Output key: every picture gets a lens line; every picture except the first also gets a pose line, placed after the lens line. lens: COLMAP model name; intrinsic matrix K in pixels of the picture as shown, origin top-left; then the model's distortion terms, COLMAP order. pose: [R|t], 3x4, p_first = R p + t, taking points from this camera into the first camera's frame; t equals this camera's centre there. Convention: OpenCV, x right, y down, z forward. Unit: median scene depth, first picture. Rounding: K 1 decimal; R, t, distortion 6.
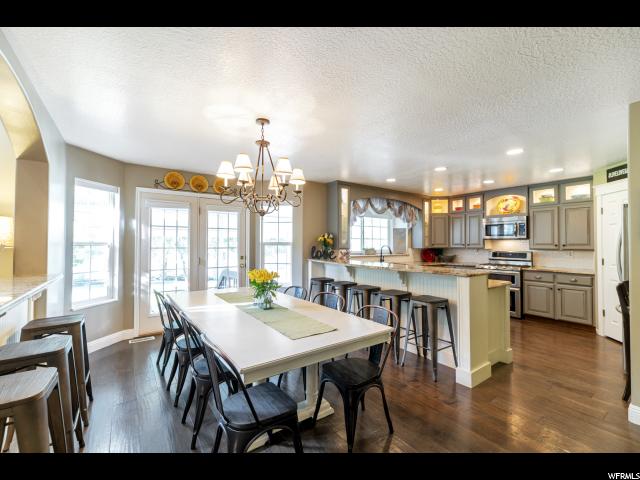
lens RADIAL K [[277.7, 0, 320.0], [0, 277.7, 240.0], [0, 0, 1]] dist [0.010733, -0.000304]
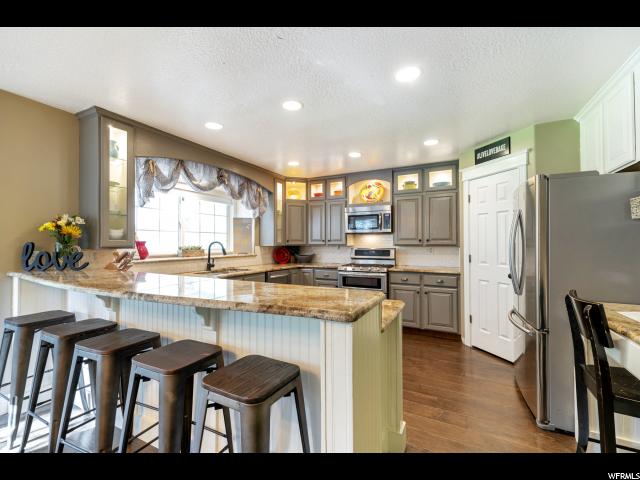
lens RADIAL K [[277.7, 0, 320.0], [0, 277.7, 240.0], [0, 0, 1]] dist [0.010733, -0.000304]
pose [[0.889173, -0.000136, 0.457570, 0.171304], [-0.001117, 0.999996, 0.002468, 0.015049], [-0.457569, -0.002706, 0.889170, 0.356644]]
